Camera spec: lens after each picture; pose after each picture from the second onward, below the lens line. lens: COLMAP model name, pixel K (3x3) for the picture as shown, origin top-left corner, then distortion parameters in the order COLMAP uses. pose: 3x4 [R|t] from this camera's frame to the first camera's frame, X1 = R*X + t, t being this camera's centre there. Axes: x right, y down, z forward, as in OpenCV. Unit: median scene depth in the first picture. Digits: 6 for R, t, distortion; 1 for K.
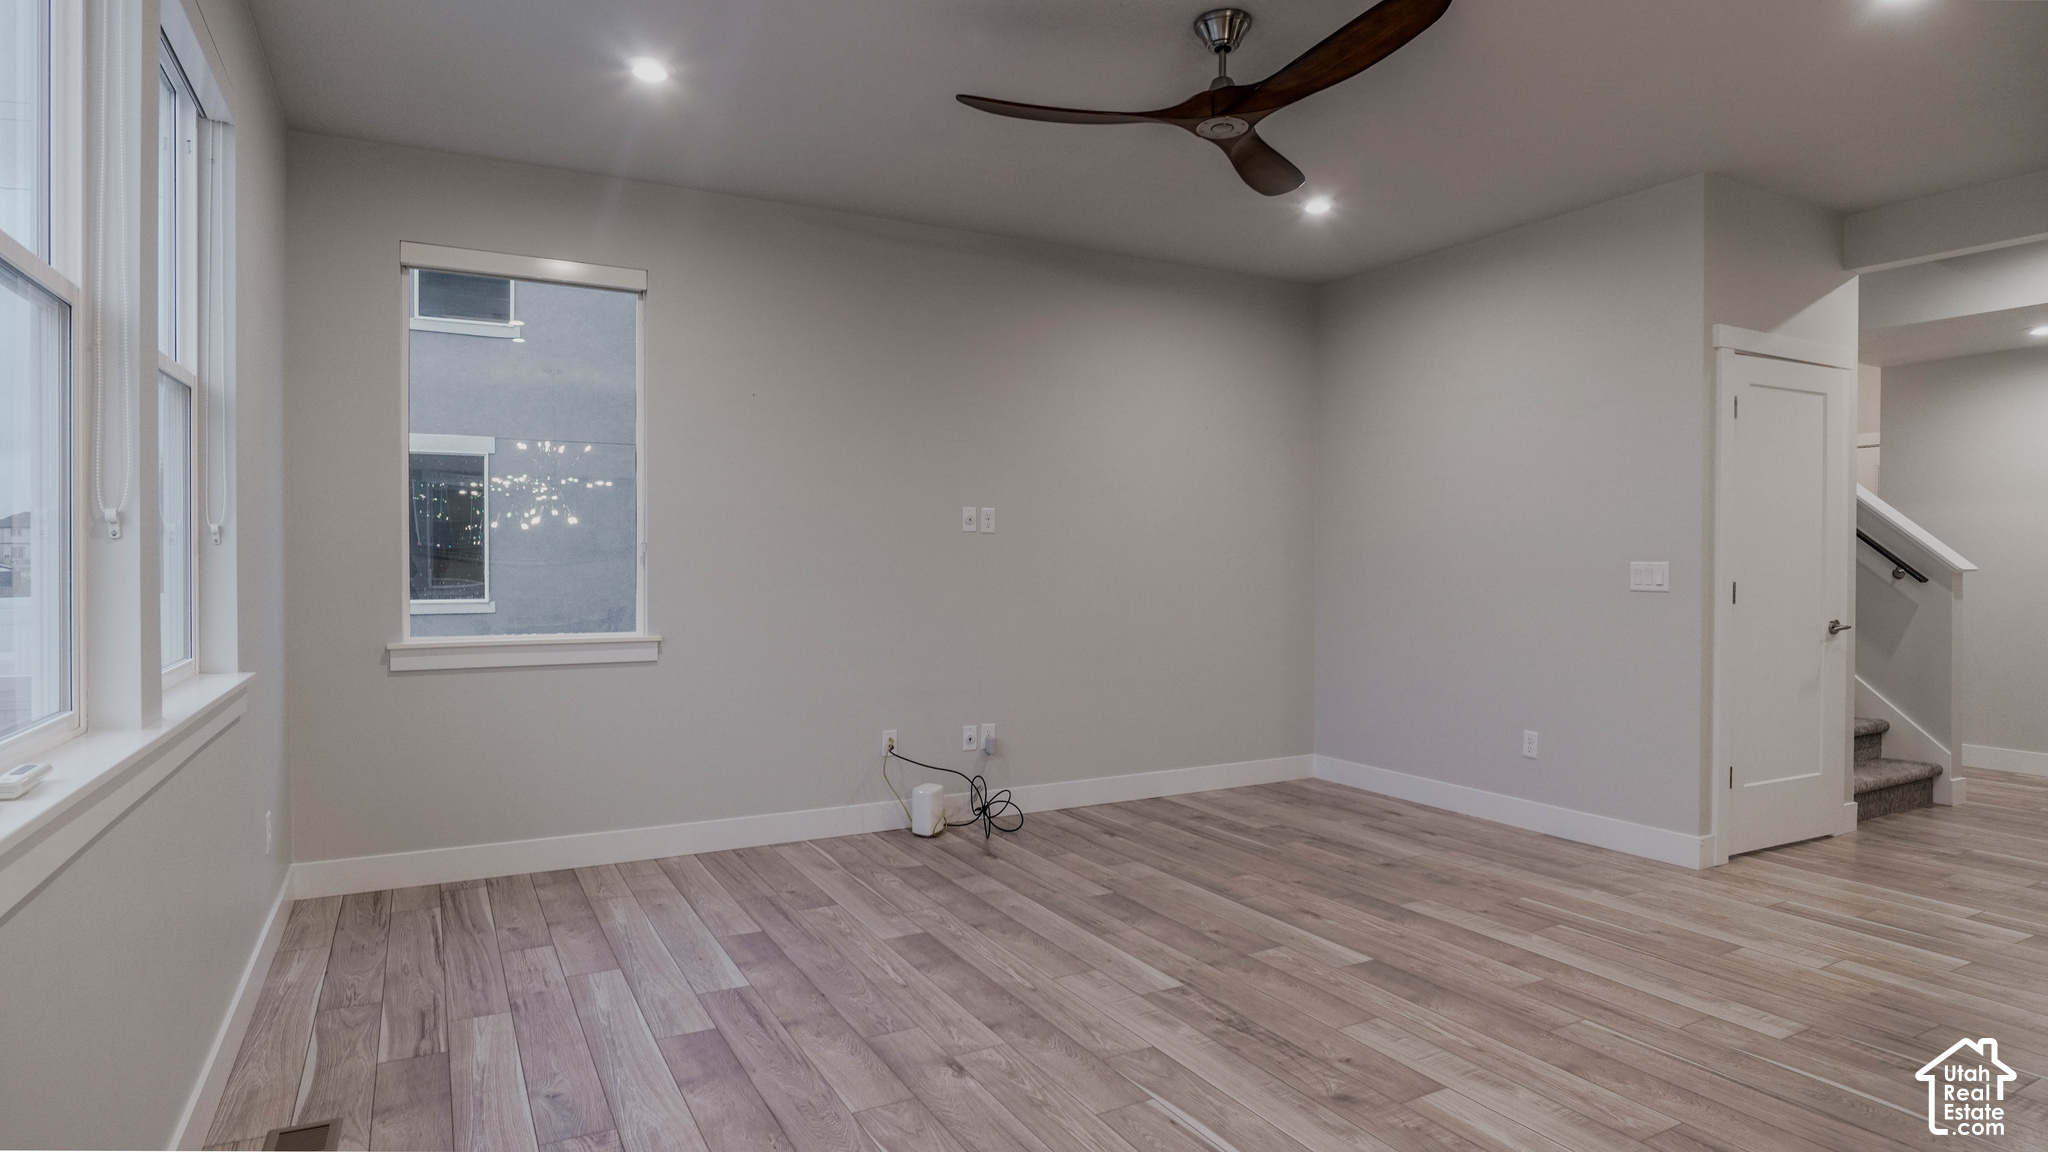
lens RADIAL K [[1114.7, 0, 1021.0], [0, 1114.7, 578.0], [0, 0, 1]] dist [-0.045219, 0.015307]
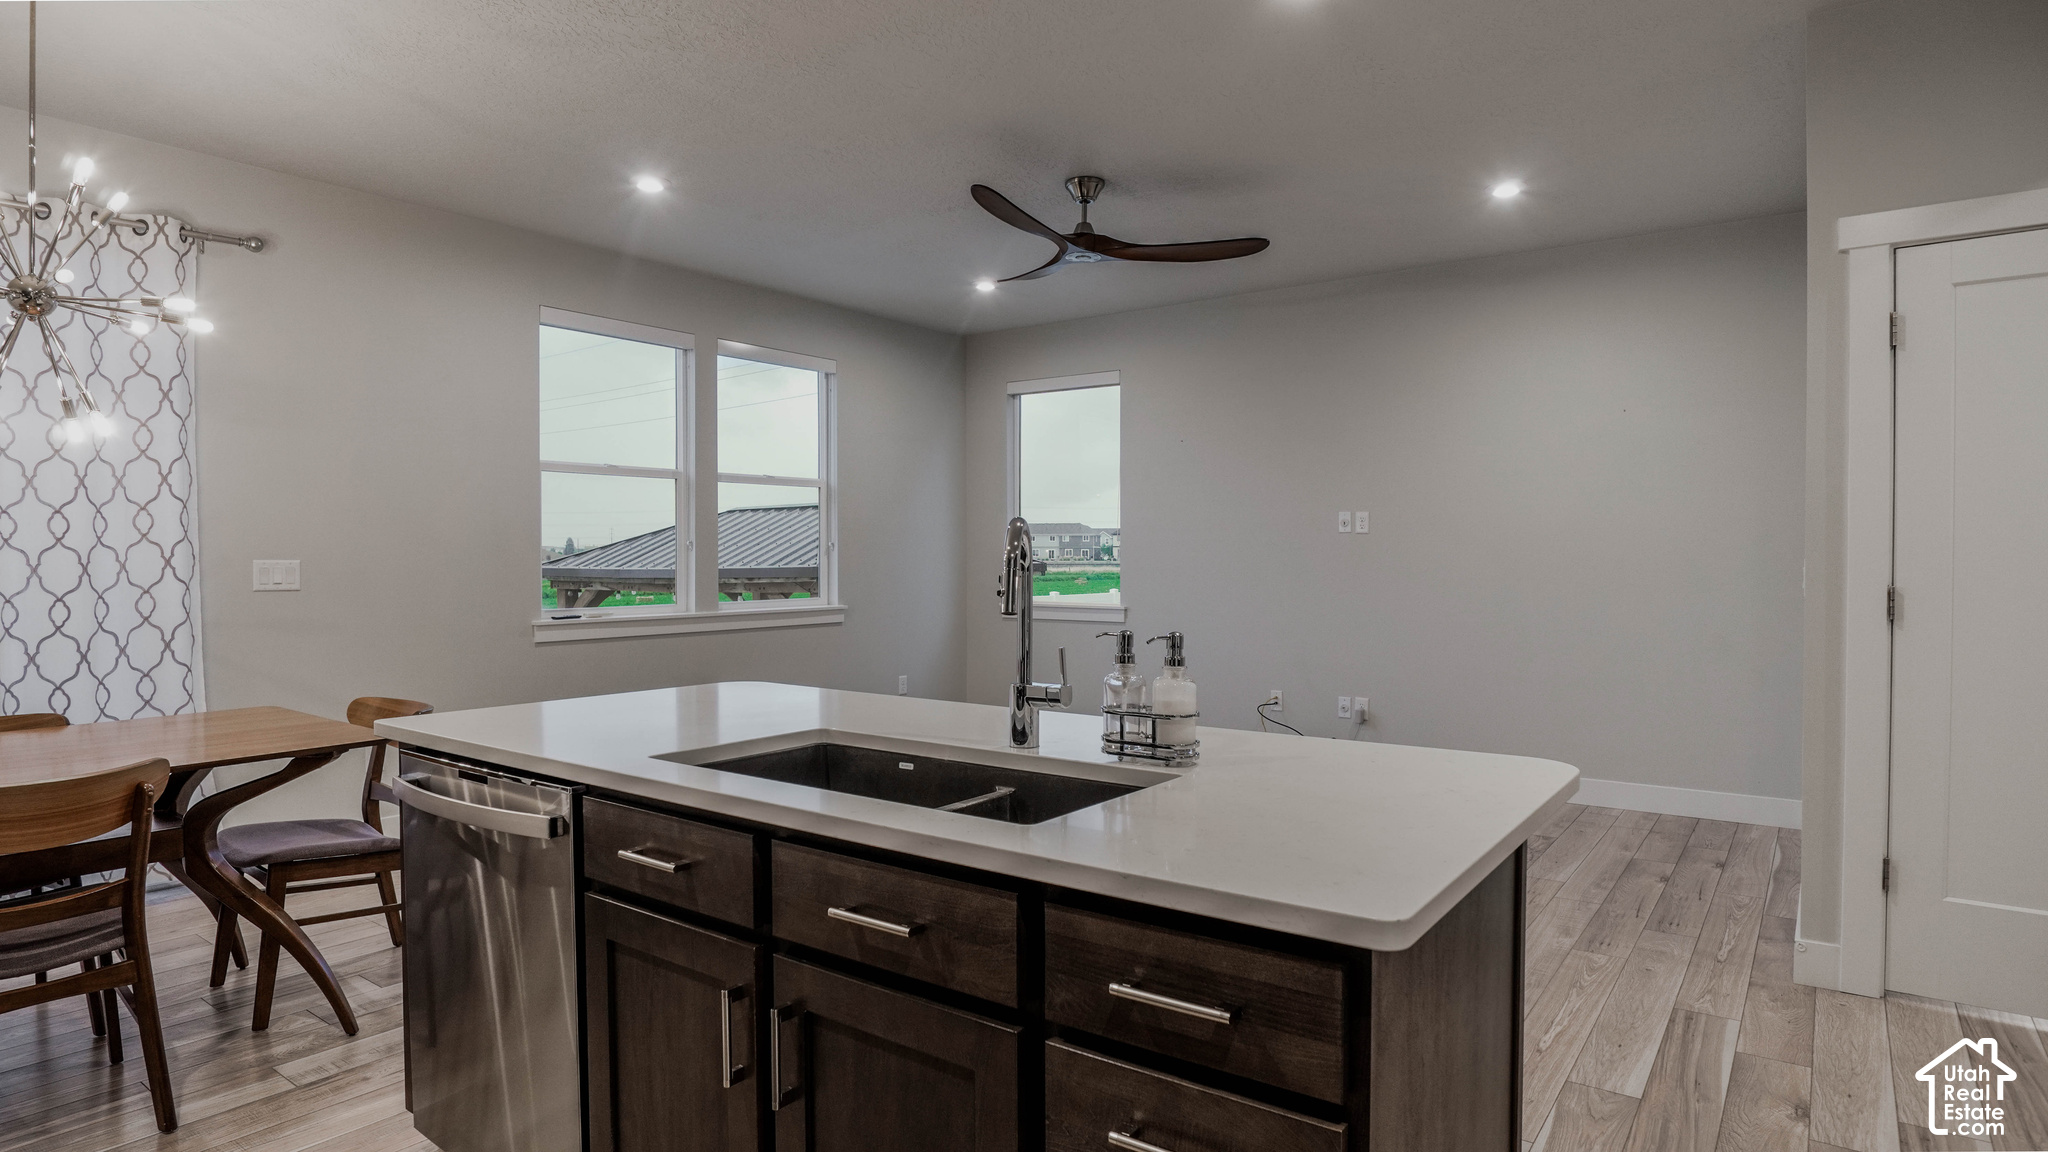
lens RADIAL K [[1114.7, 0, 1021.0], [0, 1114.7, 578.0], [0, 0, 1]] dist [-0.045219, 0.015307]
pose [[0.430273, 0.021312, -0.902447, 0.873379], [-0.016429, 0.999741, 0.015776, -0.006314], [0.902549, 0.008039, 0.430511, 0.181260]]
